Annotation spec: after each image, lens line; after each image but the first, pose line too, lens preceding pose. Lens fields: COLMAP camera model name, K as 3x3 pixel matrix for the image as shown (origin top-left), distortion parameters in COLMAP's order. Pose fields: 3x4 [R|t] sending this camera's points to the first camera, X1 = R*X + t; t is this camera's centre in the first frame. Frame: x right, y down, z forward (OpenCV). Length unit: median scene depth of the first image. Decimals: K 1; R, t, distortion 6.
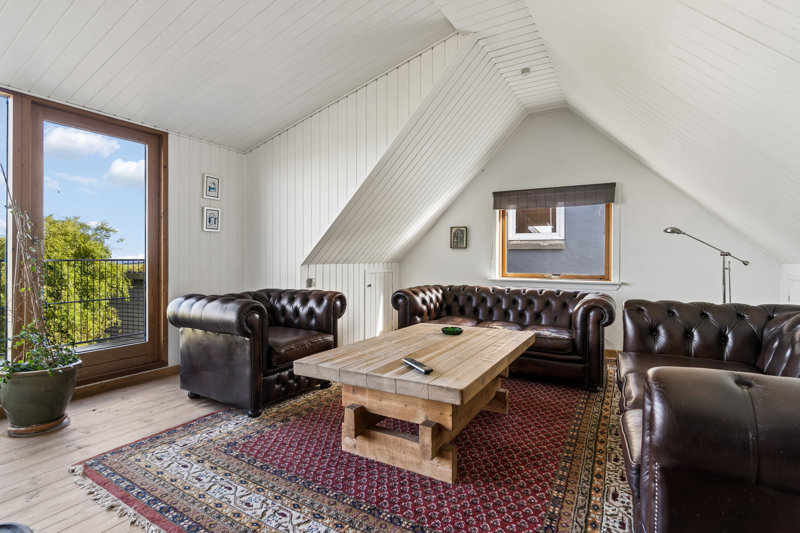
lens RADIAL K [[383.4, 0, 400.8], [0, 383.4, 264.0], [0, 0, 1]] dist [0.000840, 0.000126]
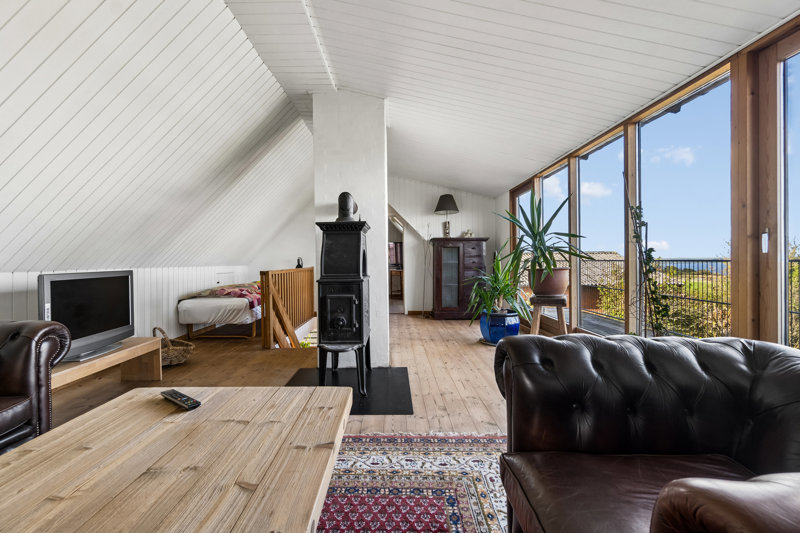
lens RADIAL K [[344.7, 0, 399.6], [0, 344.7, 264.5], [0, 0, 1]] dist [0.000574, 0.000031]
pose [[-0.865267, 0.006987, -0.501262, 0.003384], [0.003996, 0.999967, 0.007039, -0.022813], [0.501295, 0.004087, -0.865267, 1.842137]]
